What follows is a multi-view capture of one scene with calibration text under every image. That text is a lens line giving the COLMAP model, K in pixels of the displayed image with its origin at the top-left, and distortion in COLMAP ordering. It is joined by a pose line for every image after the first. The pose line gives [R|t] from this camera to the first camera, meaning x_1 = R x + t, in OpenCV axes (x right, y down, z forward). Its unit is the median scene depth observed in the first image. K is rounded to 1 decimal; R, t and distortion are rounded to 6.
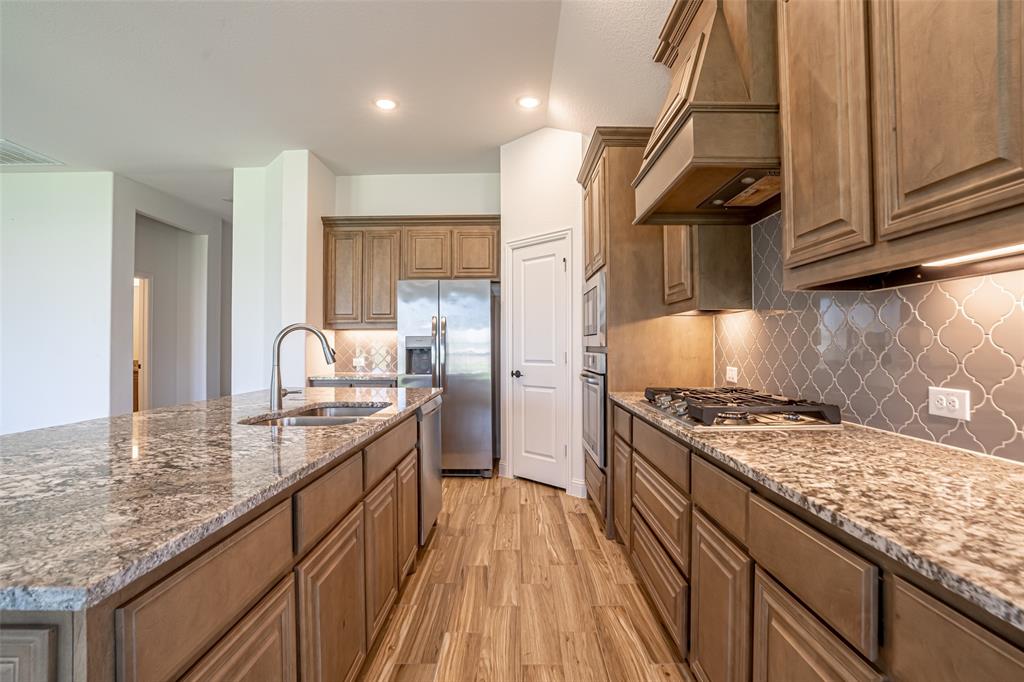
lens RADIAL K [[478.4, 0, 508.9], [0, 478.4, 344.7], [0, 0, 1]] dist [-0.084733, 0.034055]
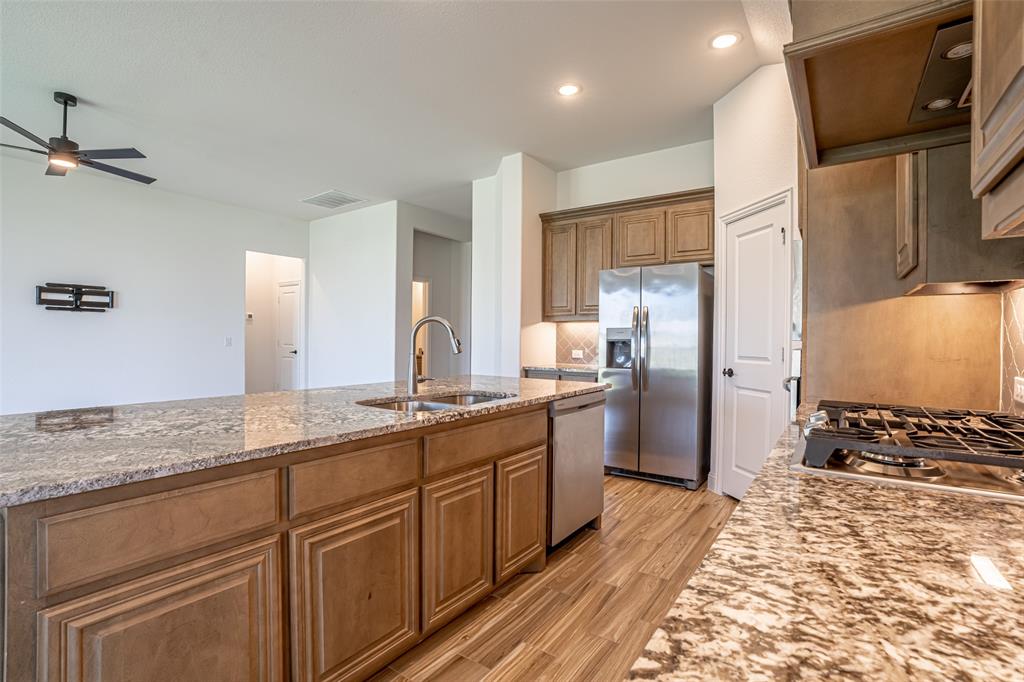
lens RADIAL K [[478.4, 0, 508.9], [0, 478.4, 344.7], [0, 0, 1]] dist [-0.084733, 0.034055]
pose [[0.819353, 0.015339, -0.573085, 0.171256], [-0.006249, 0.999822, 0.017827, -0.000075], [0.573256, -0.011025, 0.819302, 0.101414]]
